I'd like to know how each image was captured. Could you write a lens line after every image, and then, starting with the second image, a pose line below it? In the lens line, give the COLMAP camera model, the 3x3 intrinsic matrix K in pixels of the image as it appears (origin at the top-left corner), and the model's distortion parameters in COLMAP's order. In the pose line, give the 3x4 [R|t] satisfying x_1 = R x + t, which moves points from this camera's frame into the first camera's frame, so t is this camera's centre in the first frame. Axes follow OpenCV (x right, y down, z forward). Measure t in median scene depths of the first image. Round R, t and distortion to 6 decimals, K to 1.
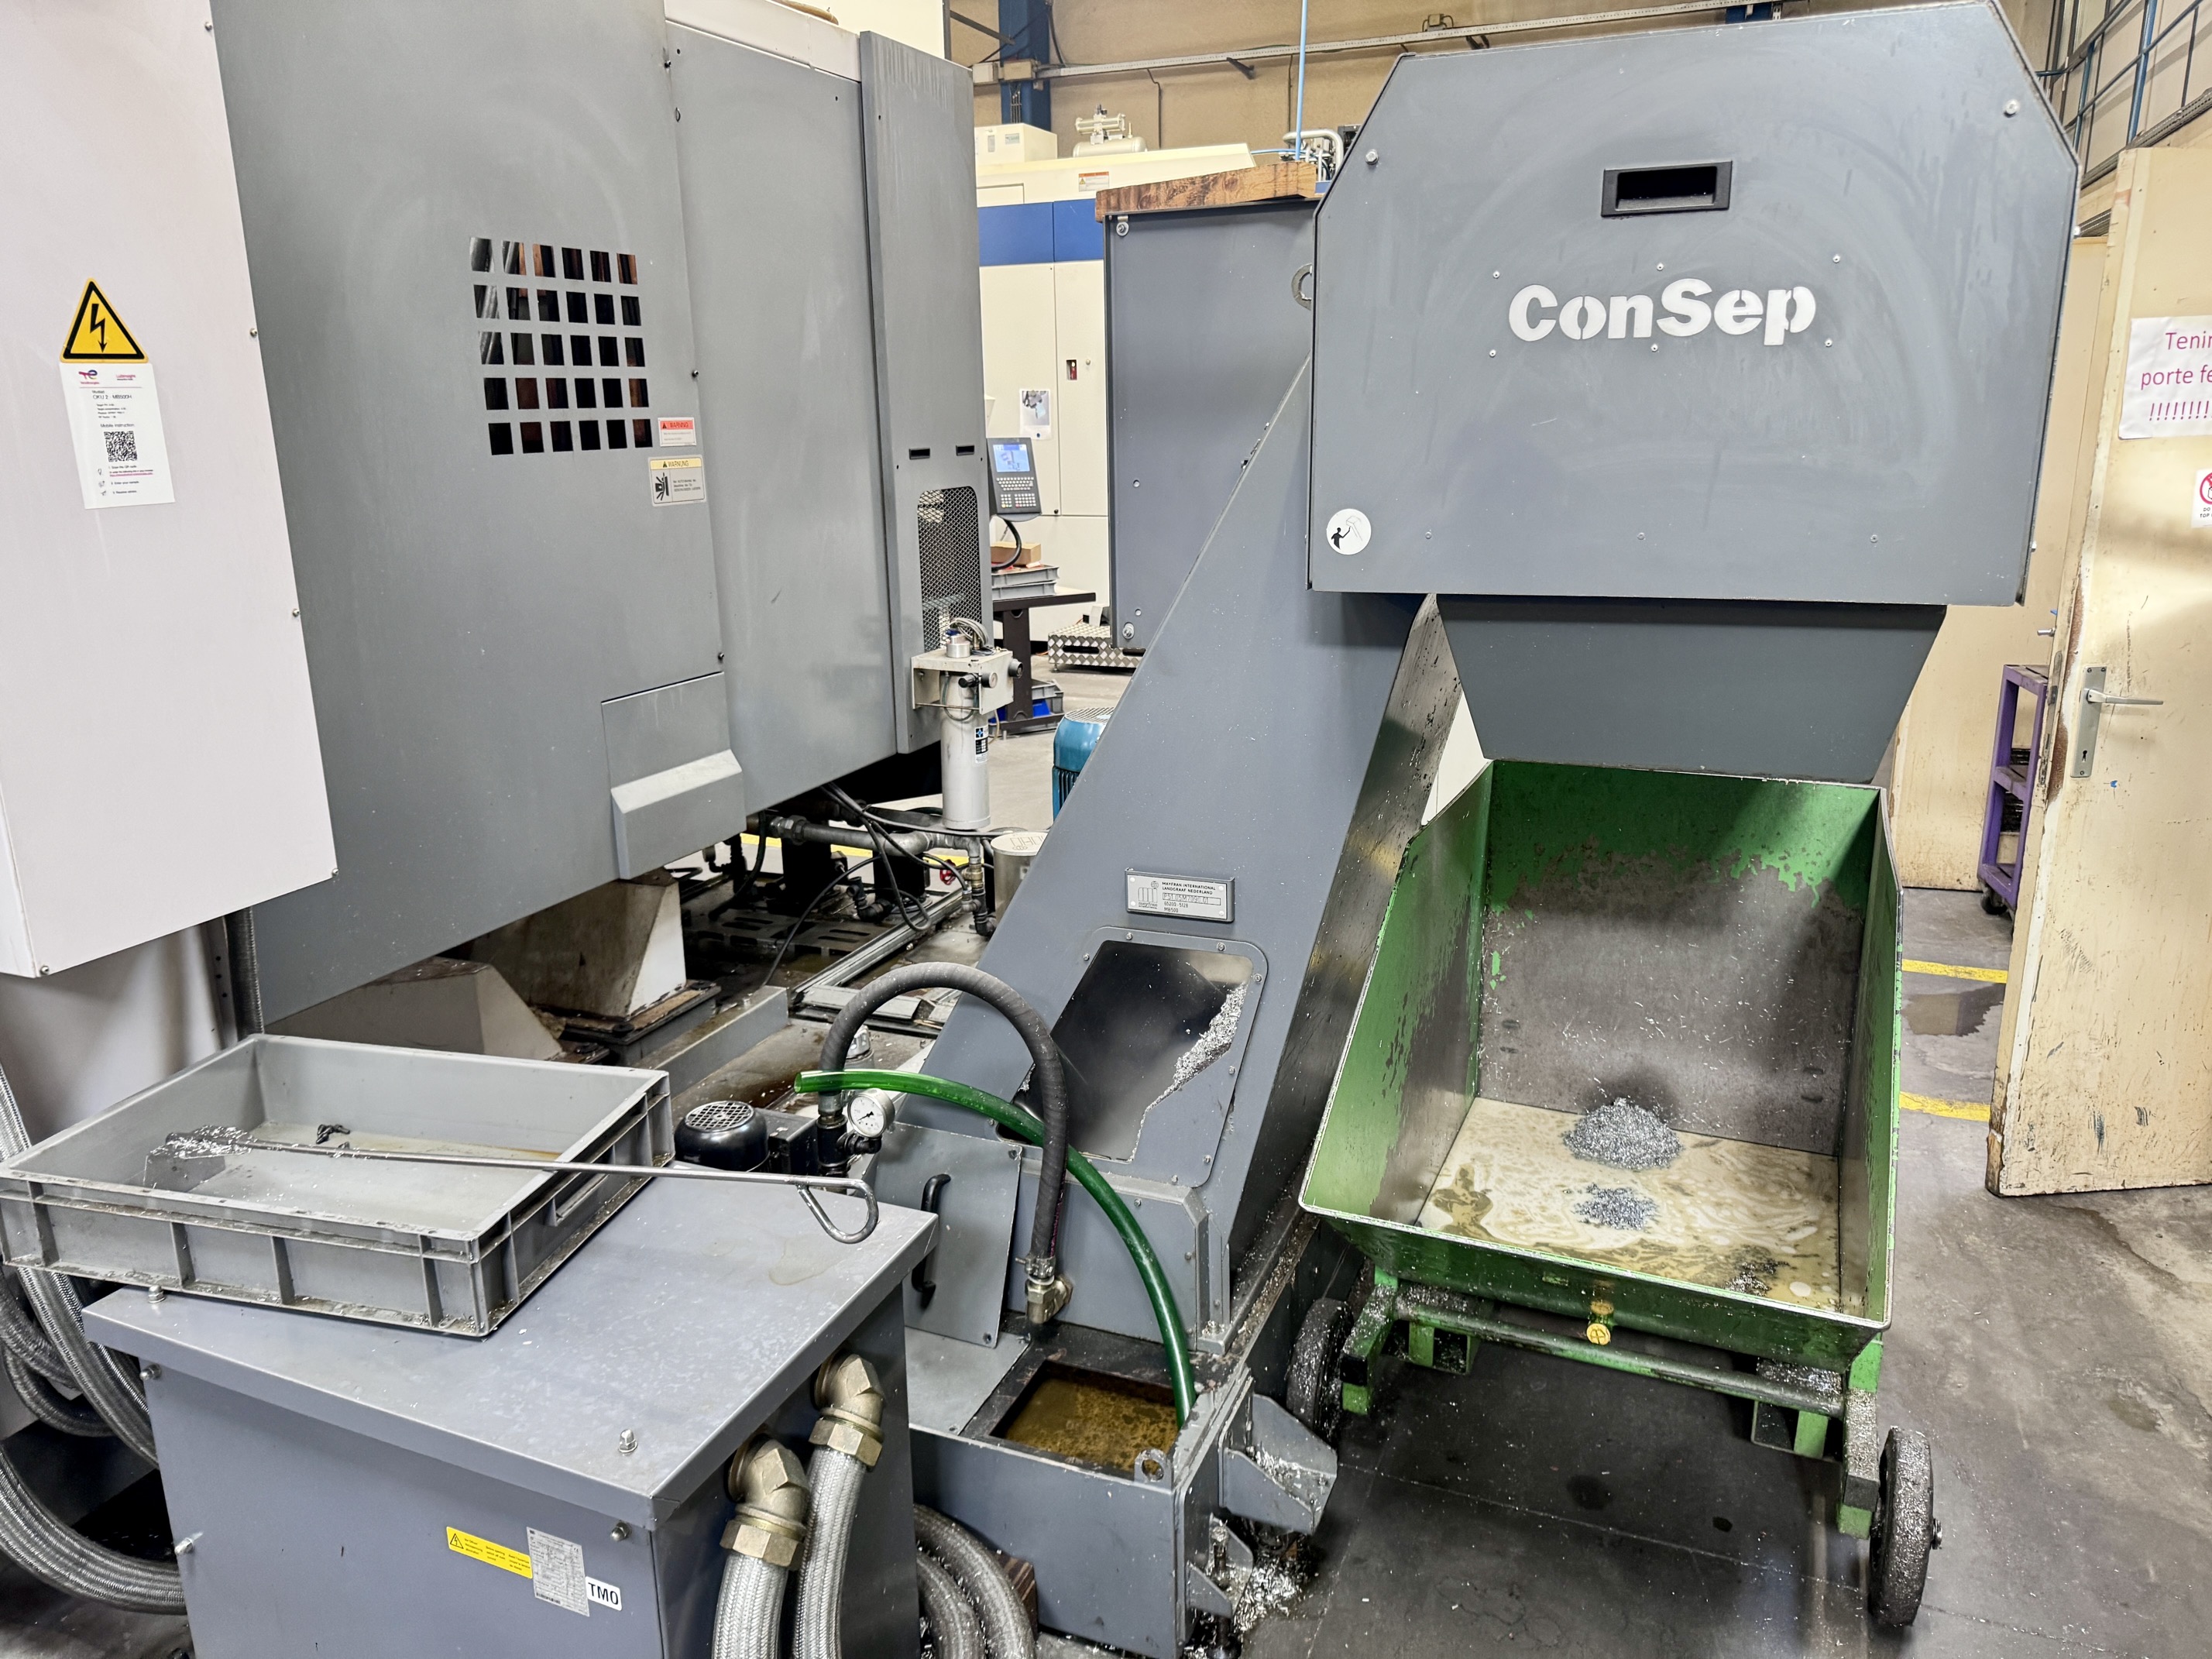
lens RADIAL K [[1504.5, 0, 1107.2], [0, 1504.5, 796.2], [0, 0, 1]] dist [0.094911, -0.140710]
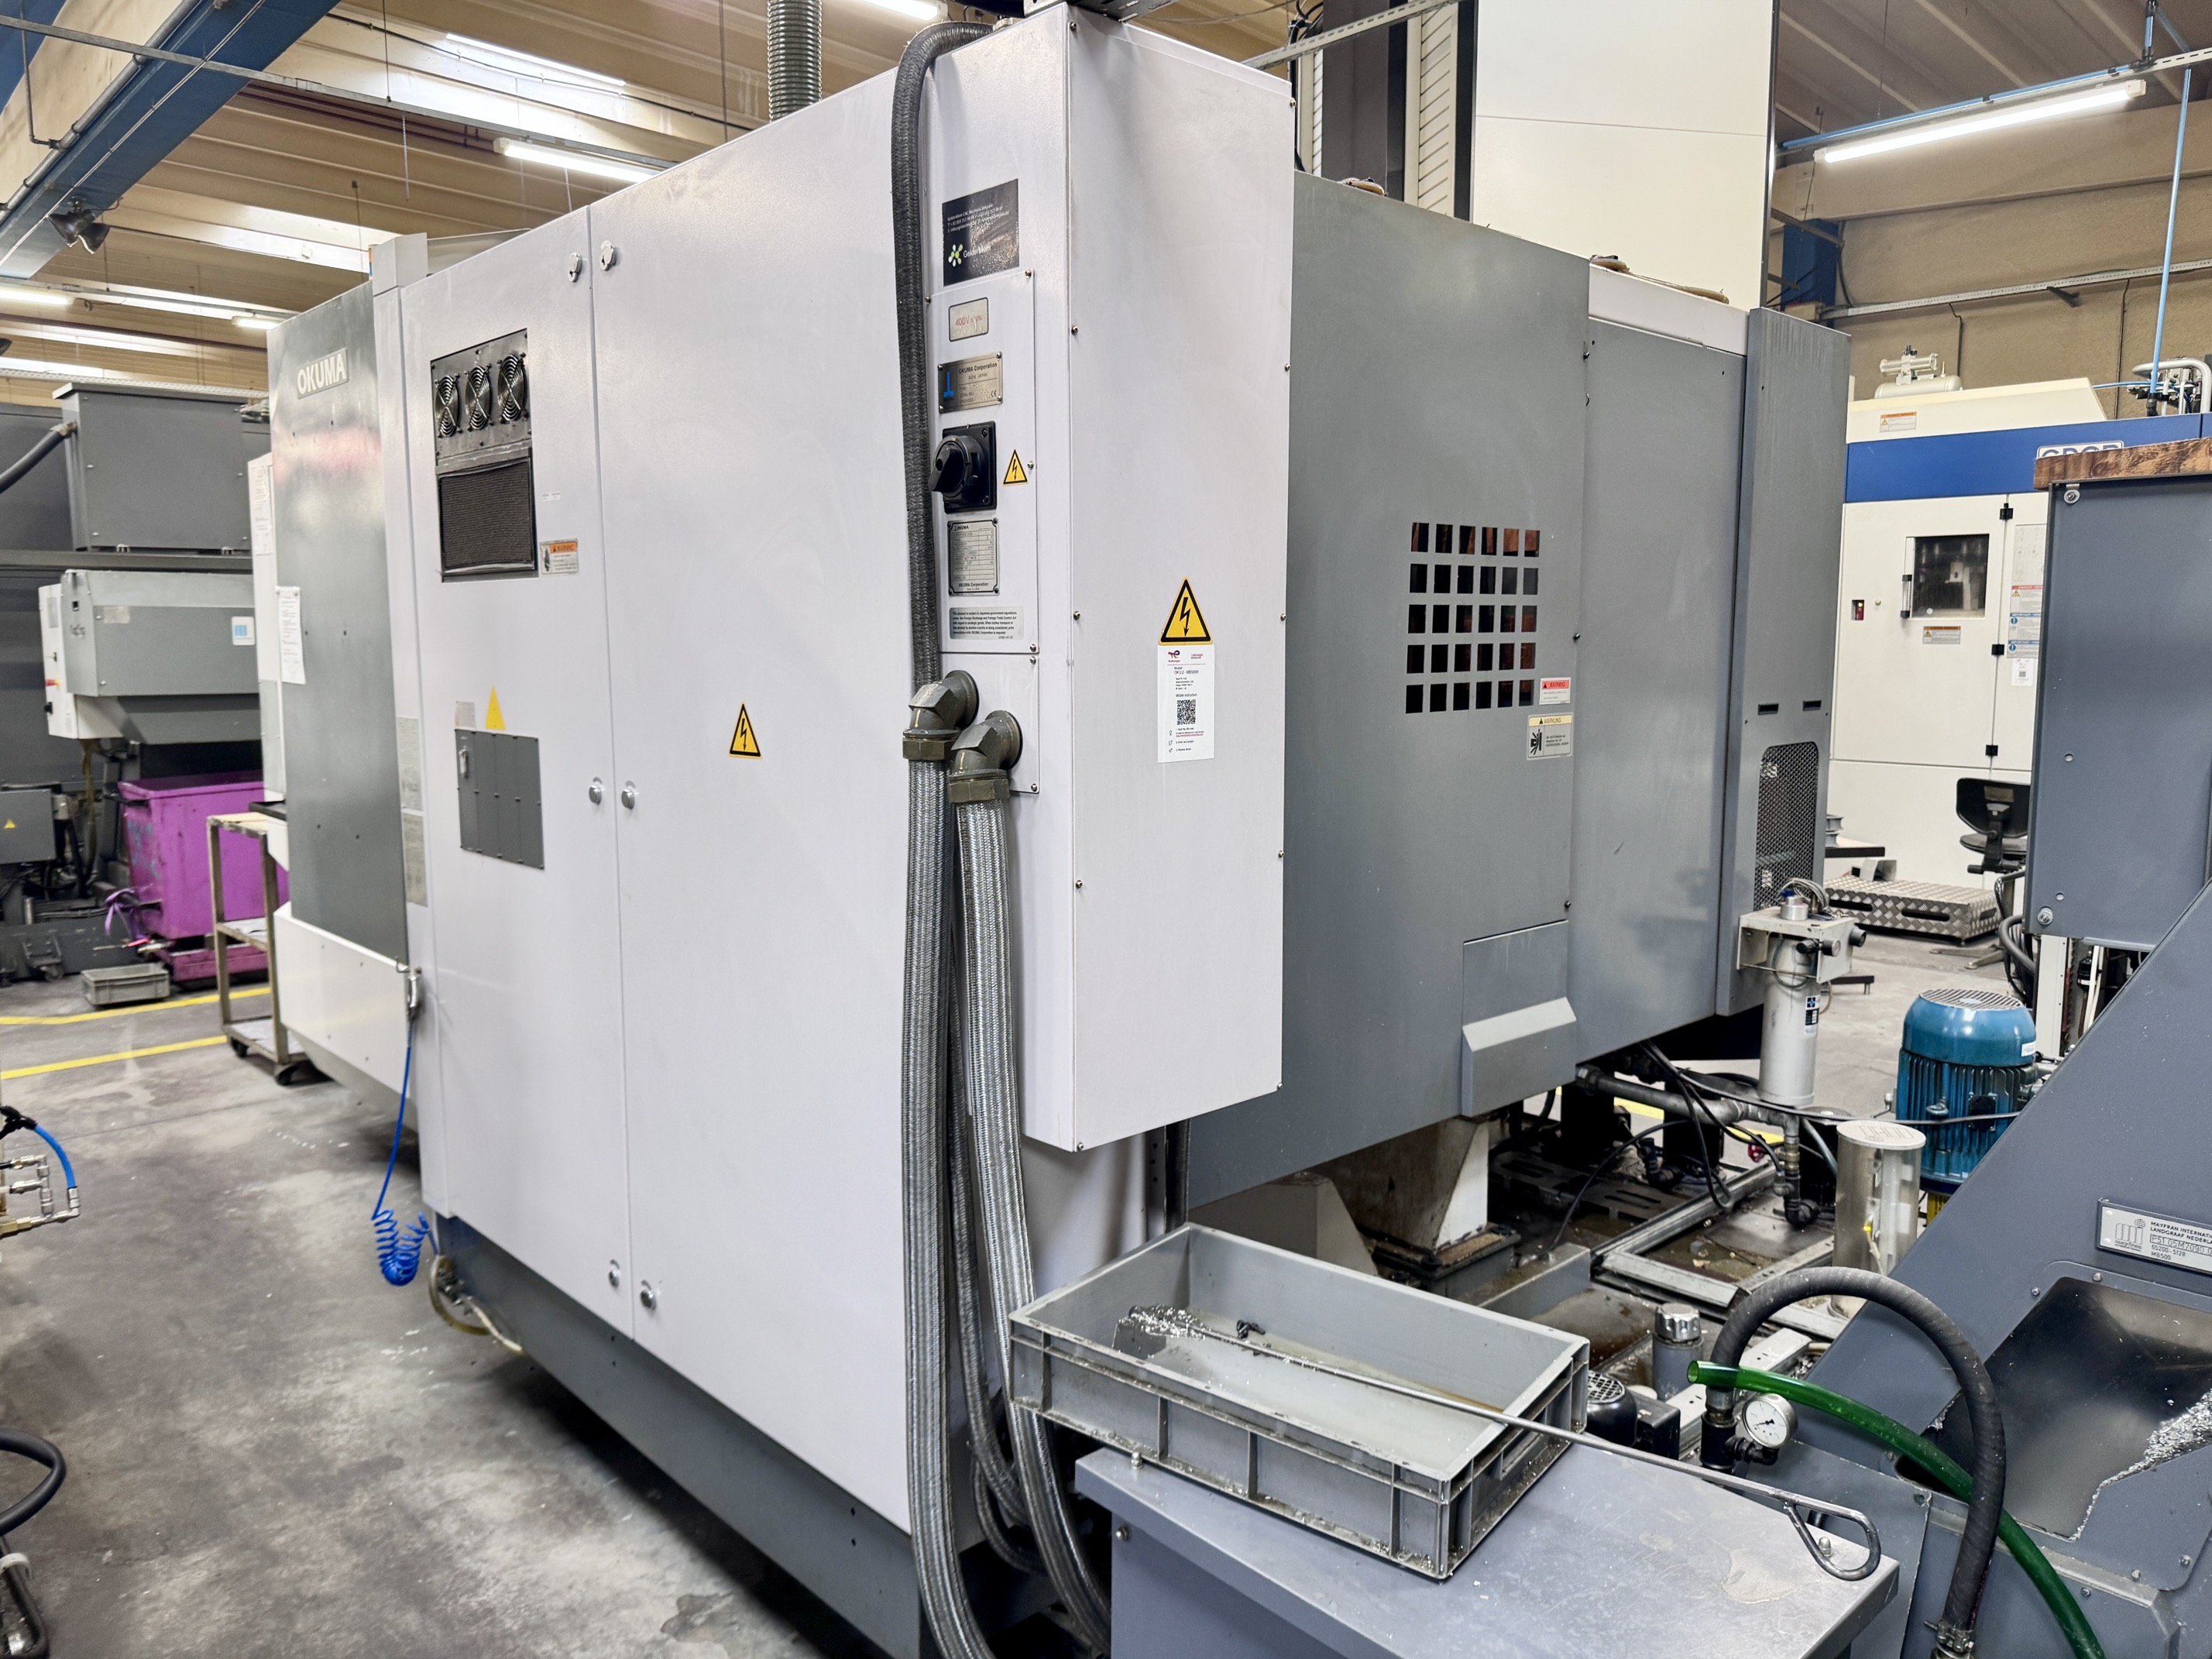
lens RADIAL K [[1523.6, 0, 1104.6], [0, 1523.6, 771.1], [0, 0, 1]] dist [0.063839, -0.078601]
pose [[0.916049, 0.052507, -0.397614, -0.143809], [-0.112824, 0.985095, -0.129843, -0.012826], [0.384870, 0.163803, 0.908319, -0.070669]]
